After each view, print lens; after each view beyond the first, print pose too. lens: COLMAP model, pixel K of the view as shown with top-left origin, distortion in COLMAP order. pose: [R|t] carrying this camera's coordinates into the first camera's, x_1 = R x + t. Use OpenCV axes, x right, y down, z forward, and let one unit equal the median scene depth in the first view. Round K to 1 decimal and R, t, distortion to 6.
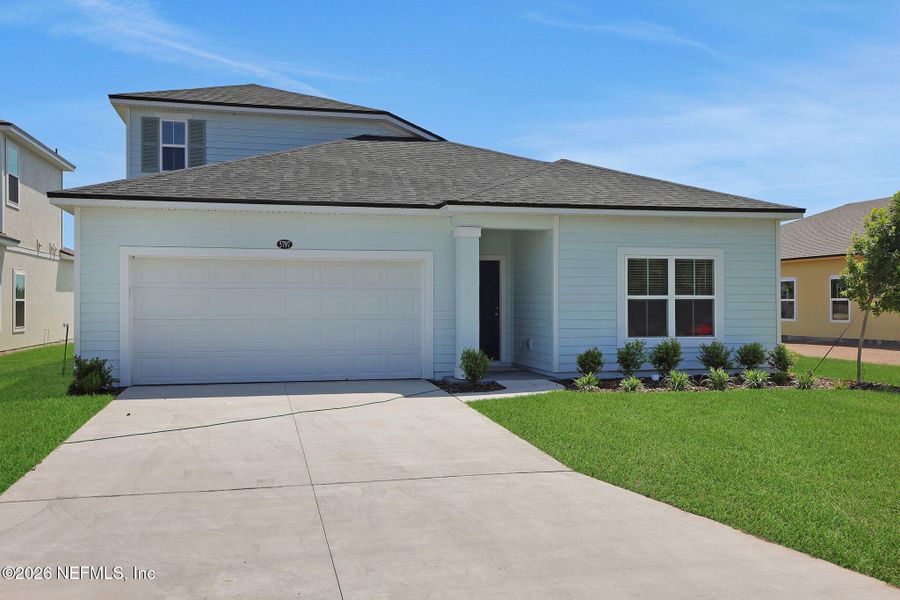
lens RADIAL K [[780.3, 0, 450.0], [0, 780.3, 300.0], [0, 0, 1]] dist [0.005573, -0.001966]
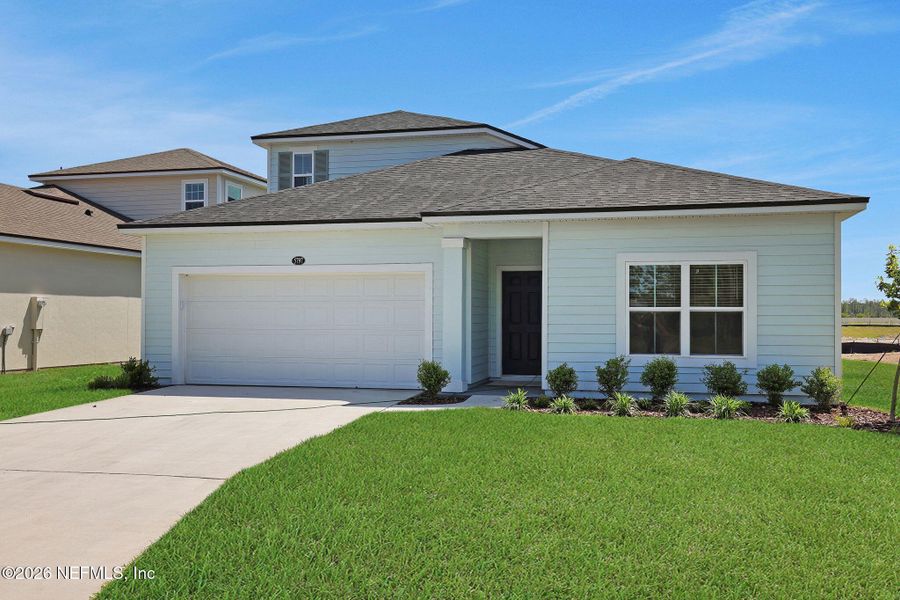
lens RADIAL K [[780.3, 0, 450.0], [0, 780.3, 300.0], [0, 0, 1]] dist [0.005573, -0.001966]
pose [[0.894918, -0.005218, -0.446201, 0.434456], [-0.001332, 0.999896, -0.014365, -0.000923], [0.446229, 0.013450, 0.894818, 0.109555]]
